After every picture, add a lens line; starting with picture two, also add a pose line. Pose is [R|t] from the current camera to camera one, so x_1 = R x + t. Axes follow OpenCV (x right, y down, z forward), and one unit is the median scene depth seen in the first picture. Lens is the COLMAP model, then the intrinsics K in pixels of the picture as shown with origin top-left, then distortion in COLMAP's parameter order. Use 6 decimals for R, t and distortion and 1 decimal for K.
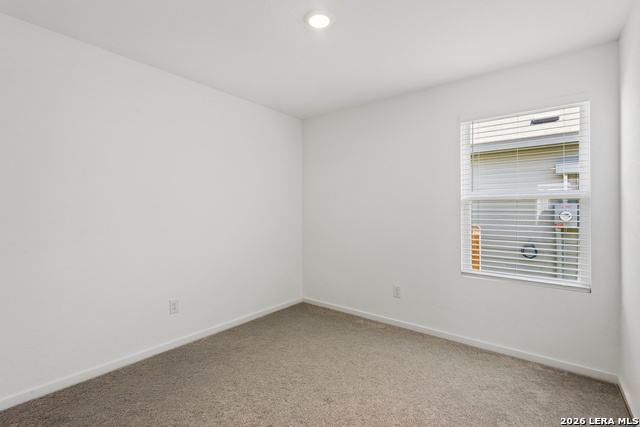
lens RADIAL K [[298.2, 0, 321.7], [0, 298.2, 211.8], [0, 0, 1]] dist [0.001750, -0.001309]
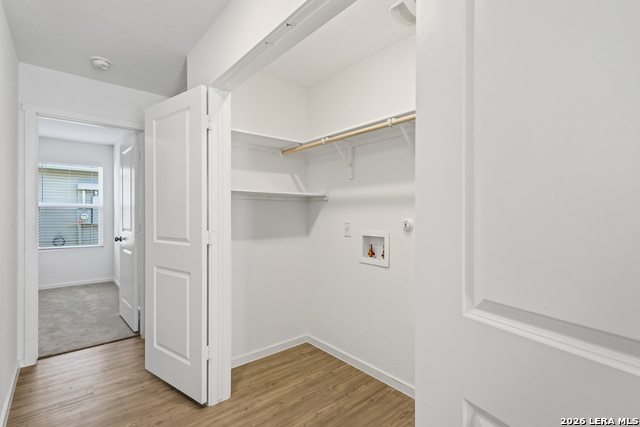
lens RADIAL K [[298.2, 0, 318.6], [0, 298.2, 214.5], [0, 0, 1]] dist [0.001750, -0.001309]
pose [[0.174252, 0.001908, 0.984699, -0.516318], [-0.000892, 0.999998, -0.001780, 0.002062], [-0.984701, -0.000568, 0.174254, -0.484913]]
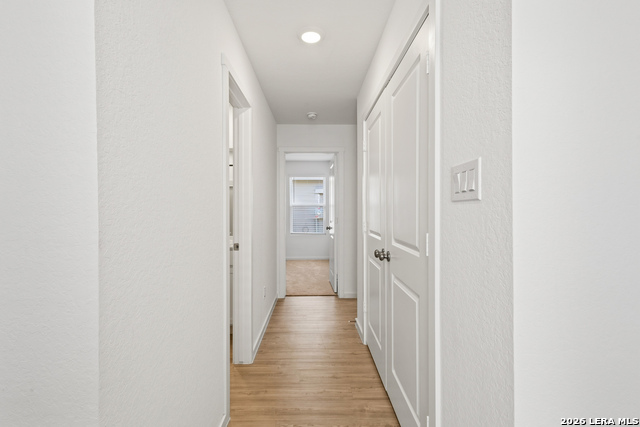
lens RADIAL K [[298.2, 0, 317.1], [0, 298.2, 211.8], [0, 0, 1]] dist [0.001750, -0.001309]
pose [[0.768550, -0.002506, 0.639785, -0.592690], [0.000544, 0.999995, 0.003263, 0.000737], [-0.639790, -0.002160, 0.768547, -0.676306]]
